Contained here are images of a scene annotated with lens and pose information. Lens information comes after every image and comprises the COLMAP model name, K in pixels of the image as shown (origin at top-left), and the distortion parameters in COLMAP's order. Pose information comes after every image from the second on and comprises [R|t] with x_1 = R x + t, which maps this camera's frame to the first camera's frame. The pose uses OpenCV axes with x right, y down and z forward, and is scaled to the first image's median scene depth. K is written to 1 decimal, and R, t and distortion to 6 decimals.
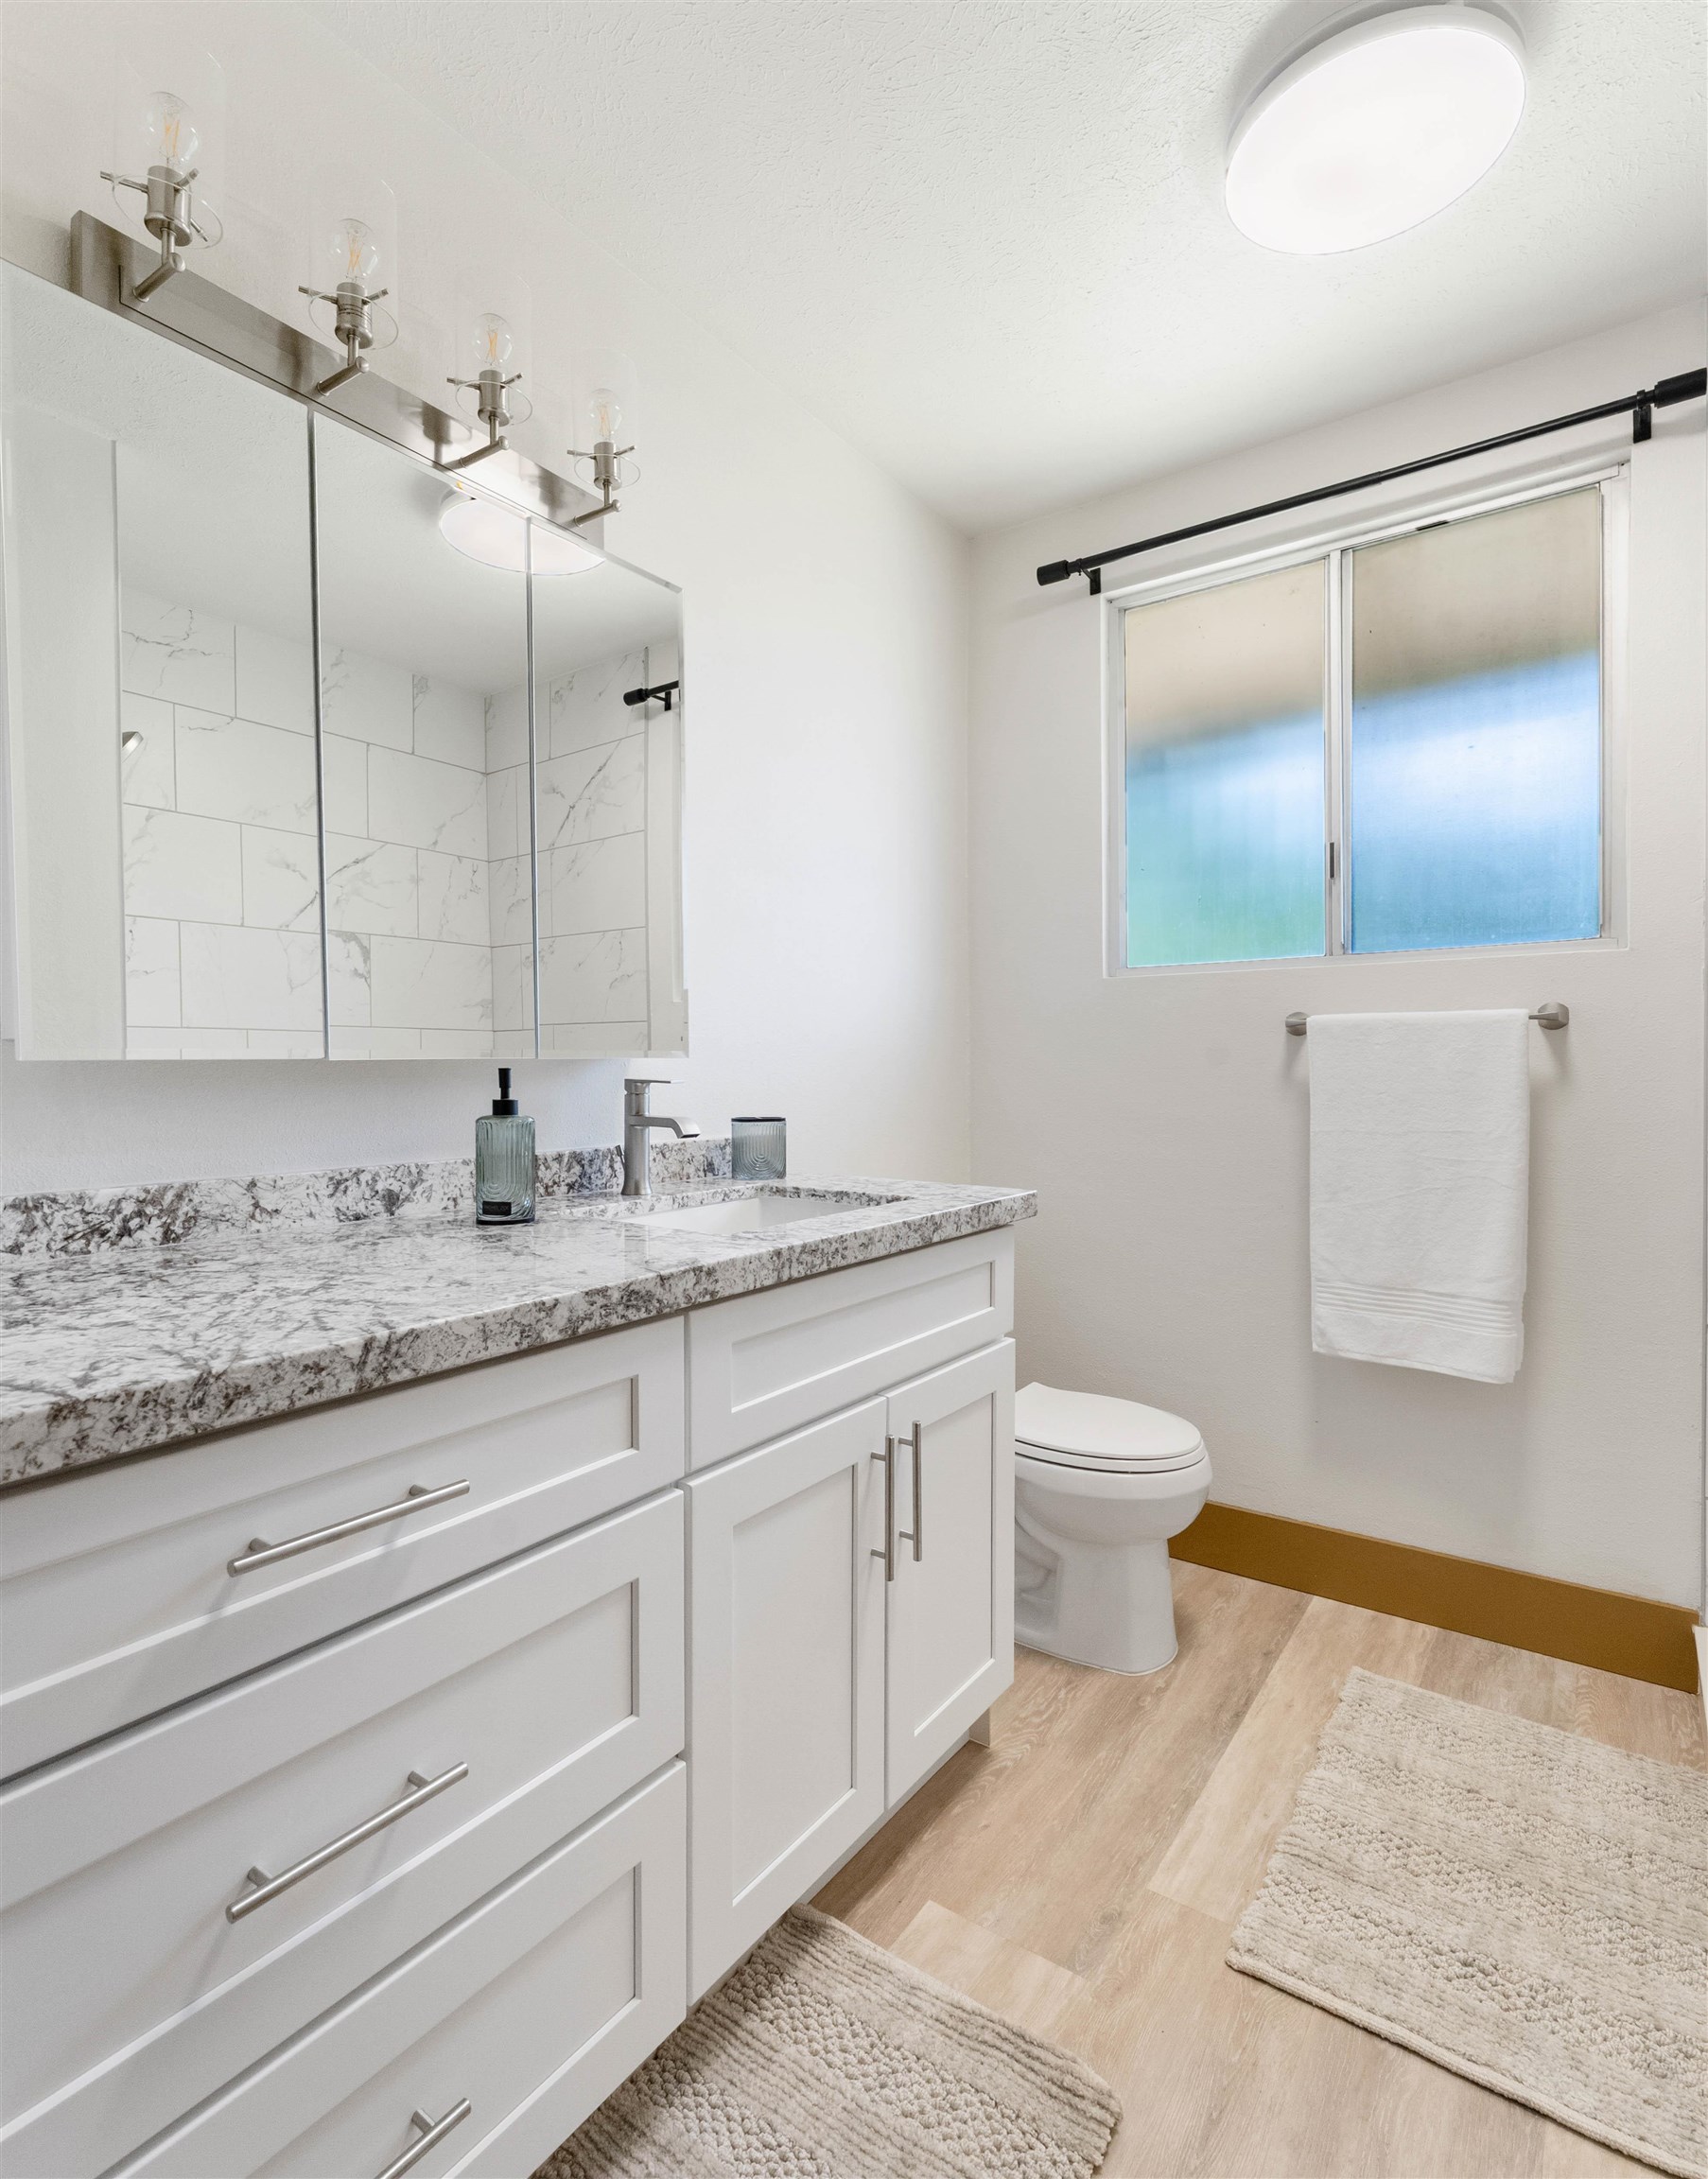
lens RADIAL K [[1074.0, 0, 852.0], [0, 1074.0, 1083.2], [0, 0, 1]] dist [0.001978, 0.000217]
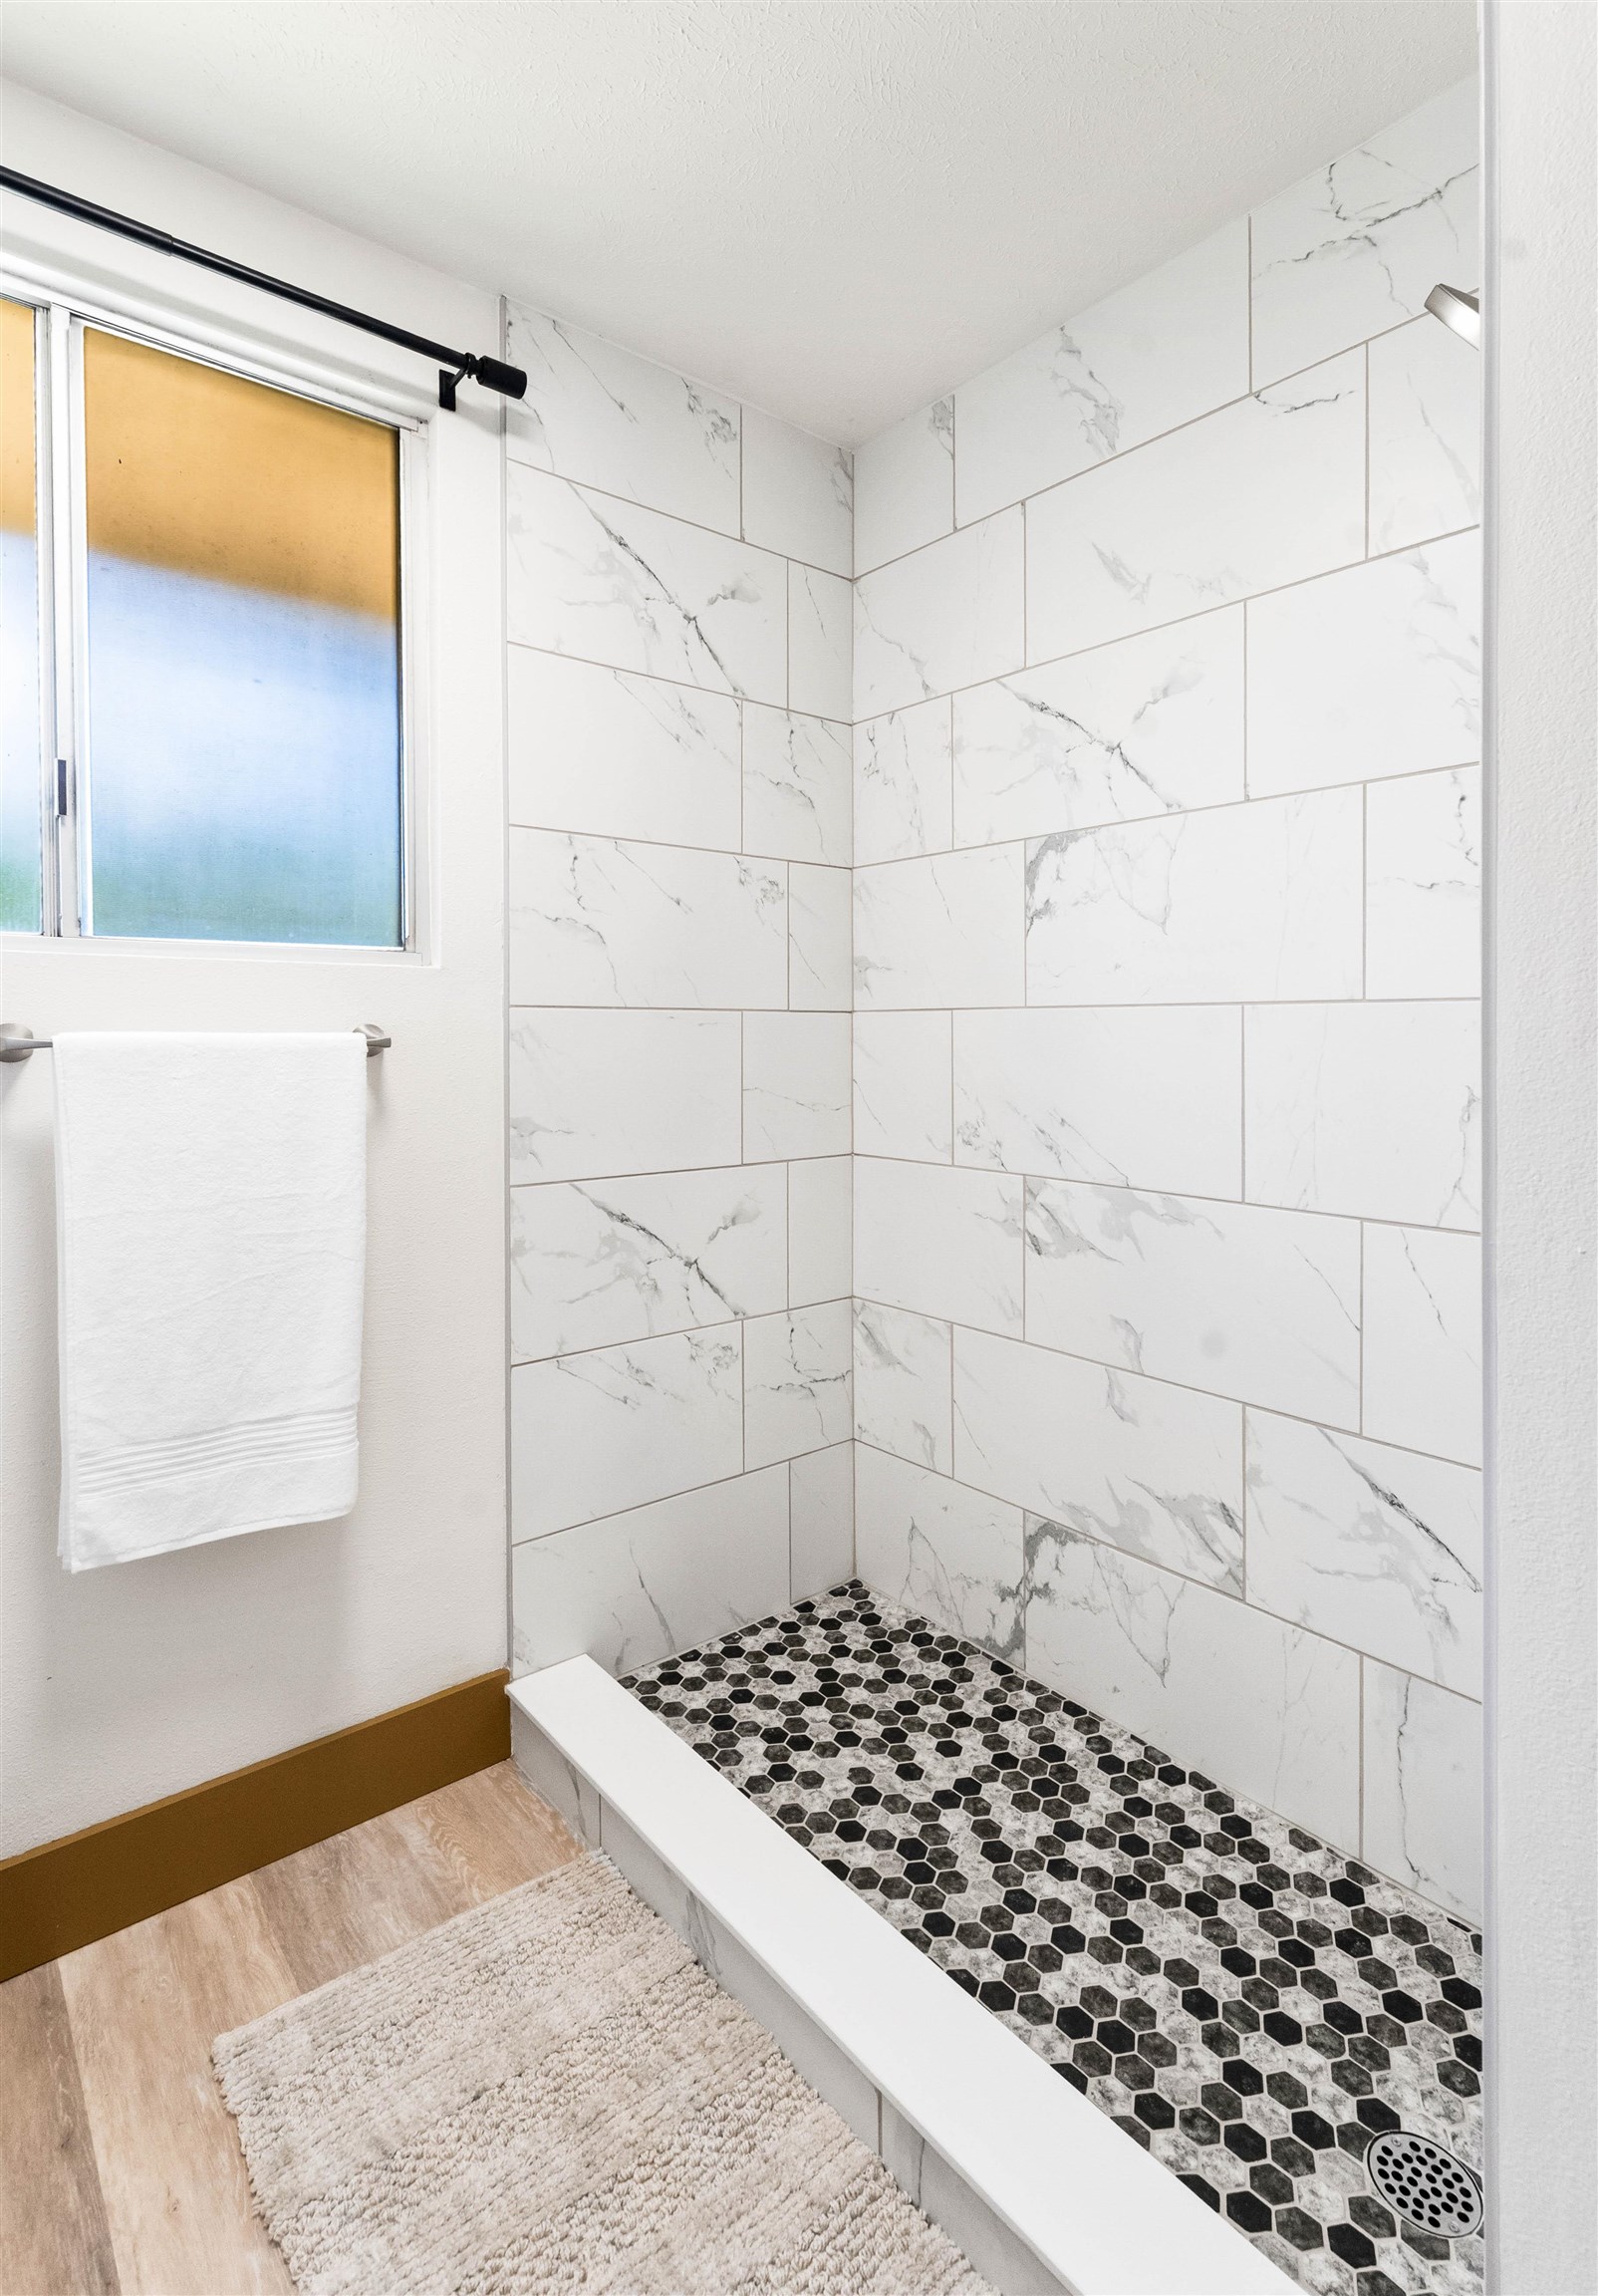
lens RADIAL K [[1098.7, 0, 795.8], [0, 1098.7, 1047.0], [0, 0, 1]] dist [0.003552, -0.000697]
pose [[0.261558, -0.005767, 0.965170, -0.082677], [0.009409, 0.999950, 0.003425, -0.058864], [-0.965142, 0.008186, 0.261600, 0.468253]]
